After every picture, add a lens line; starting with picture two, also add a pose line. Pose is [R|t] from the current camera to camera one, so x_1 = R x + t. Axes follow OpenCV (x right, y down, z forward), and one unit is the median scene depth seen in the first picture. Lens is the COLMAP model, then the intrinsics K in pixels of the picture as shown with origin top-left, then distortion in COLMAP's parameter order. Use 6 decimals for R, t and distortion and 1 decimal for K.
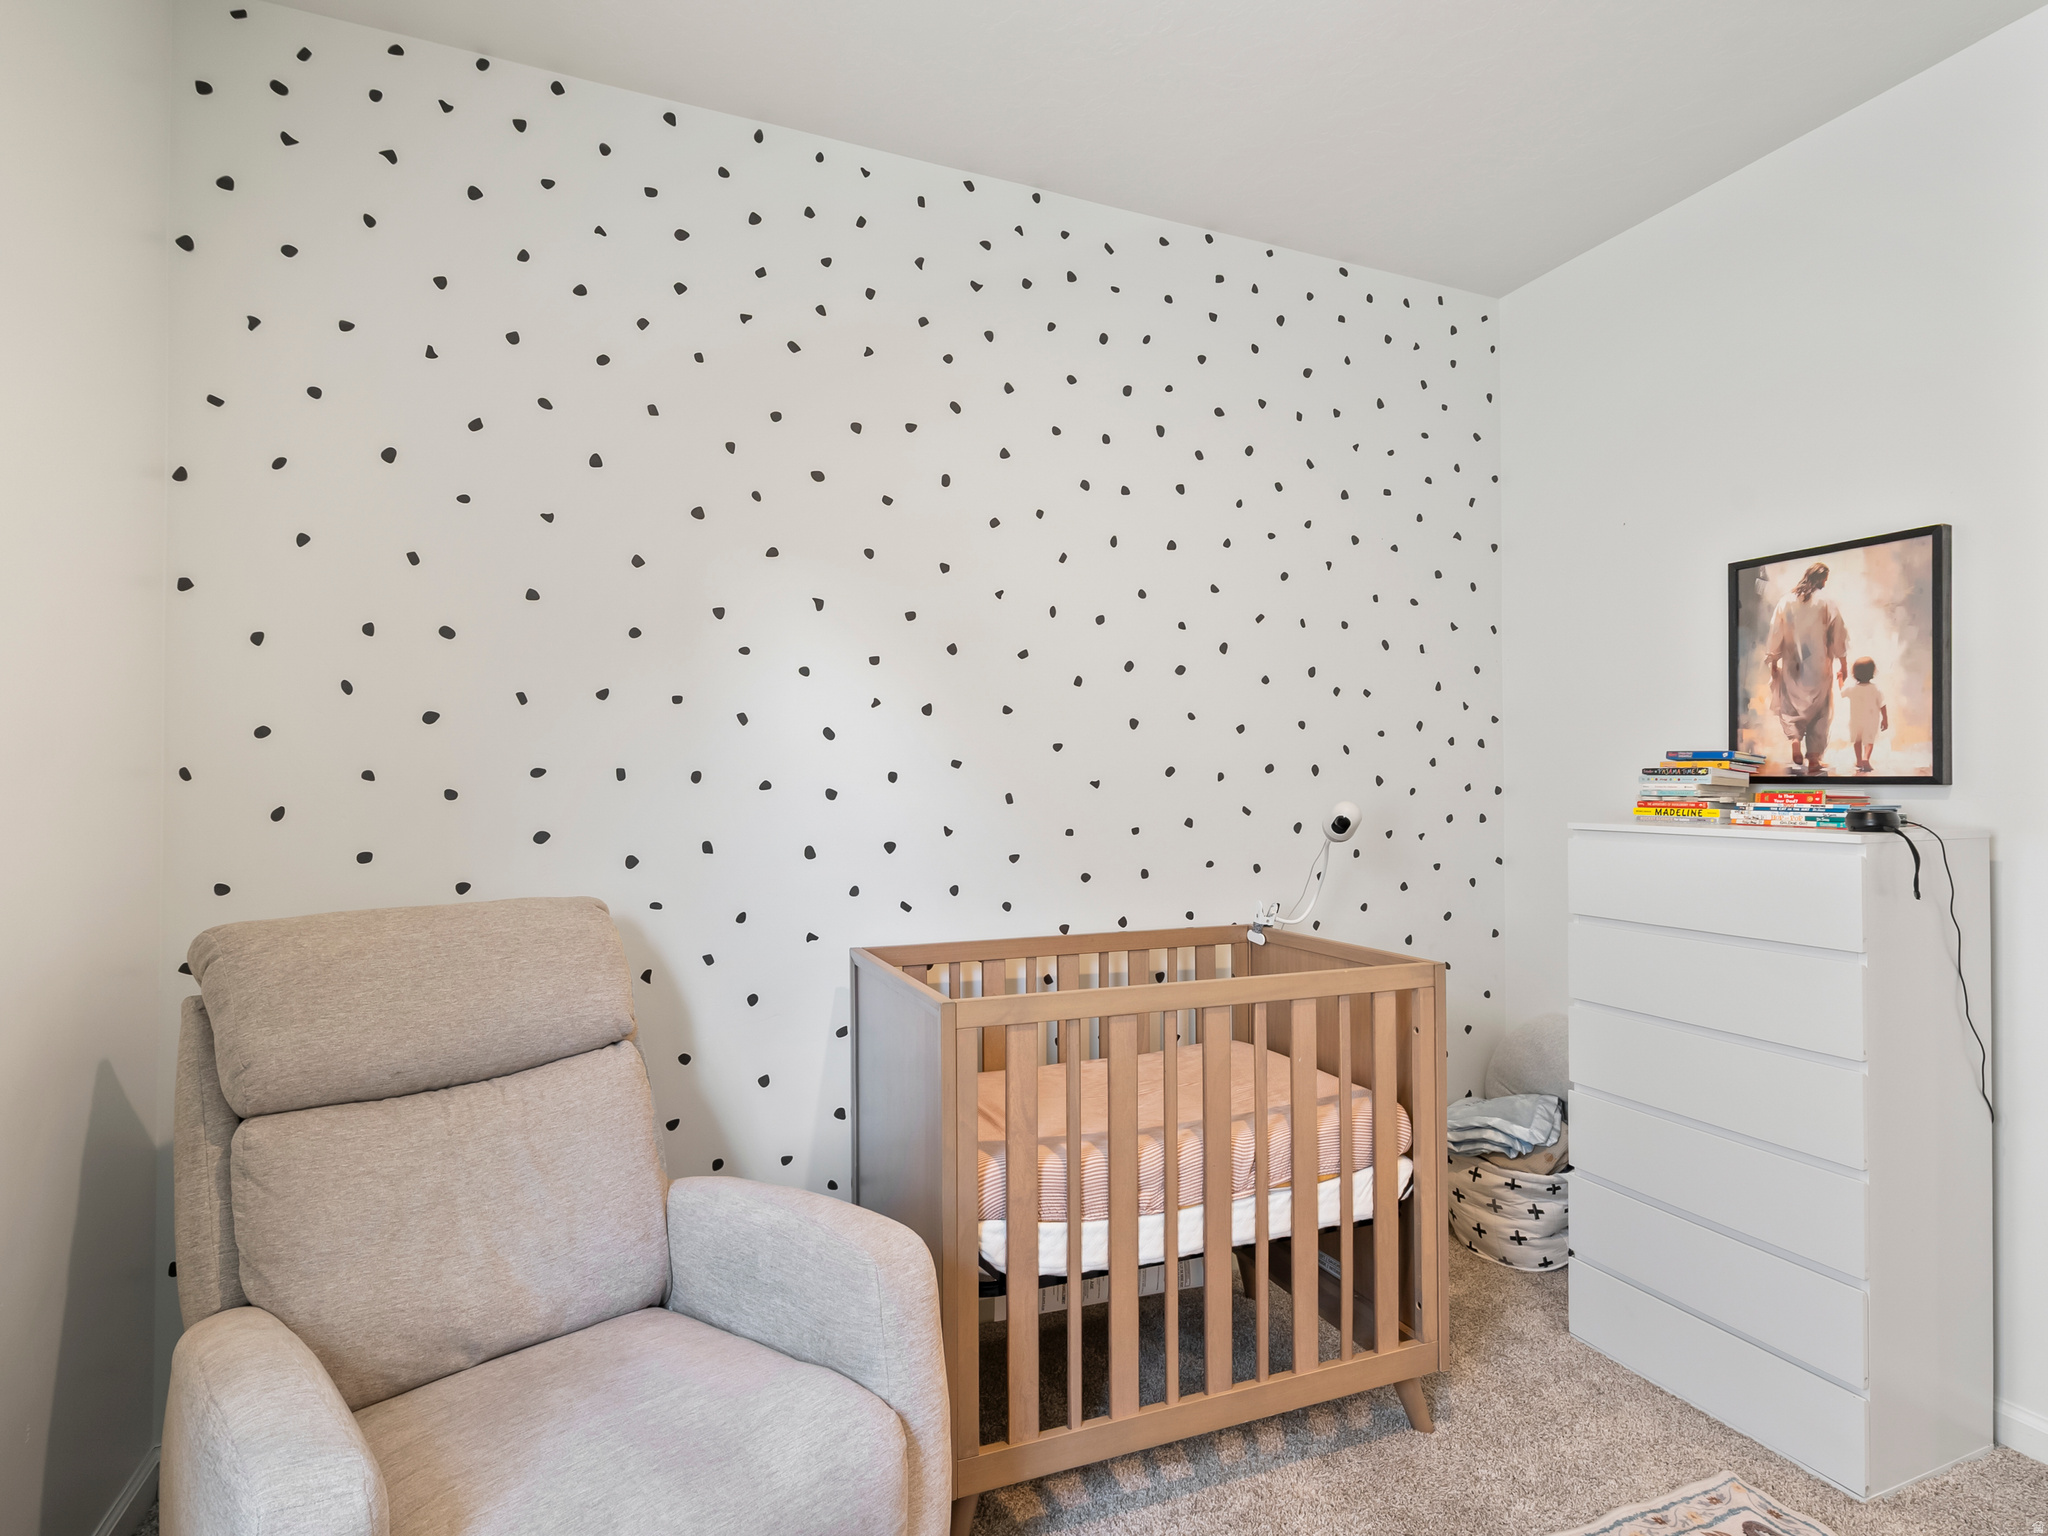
lens RADIAL K [[1042.9, 0, 1026.1], [0, 1042.9, 779.1], [0, 0, 1]] dist [-0.012404, 0.005872]
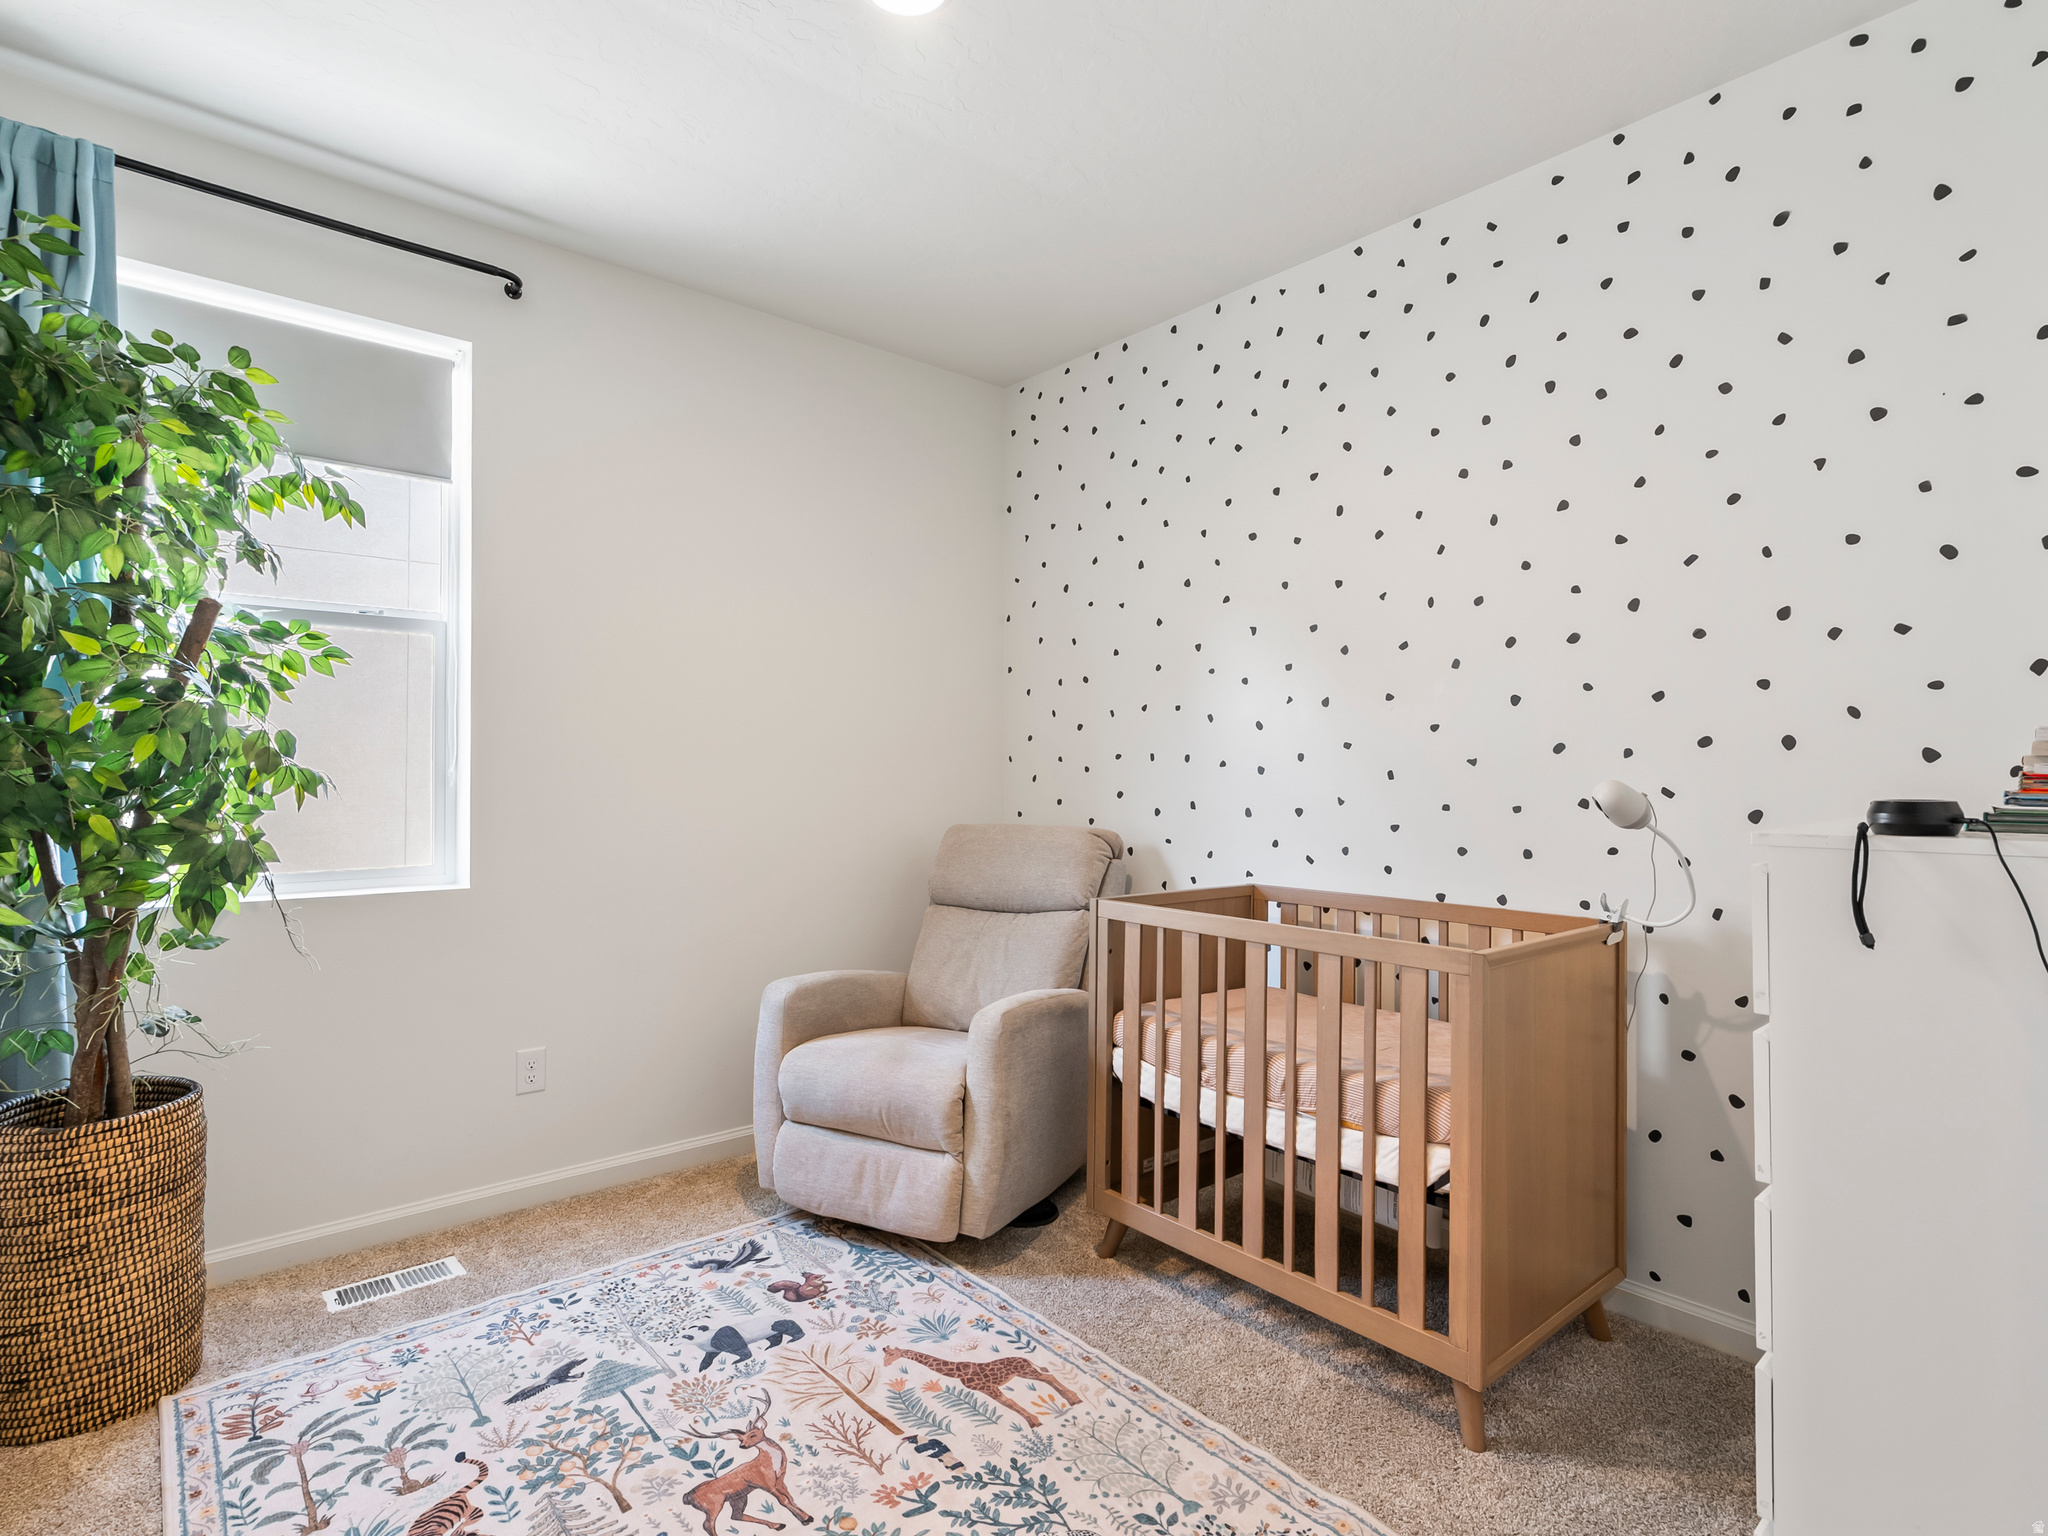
lens RADIAL K [[1042.9, 0, 1026.1], [0, 1042.9, 779.1], [0, 0, 1]] dist [-0.012404, 0.005872]
pose [[0.314229, 0.011843, -0.949273, 0.988629], [0.007282, 0.999863, 0.014884, 0.003567], [0.949319, -0.011590, 0.314099, 0.282637]]
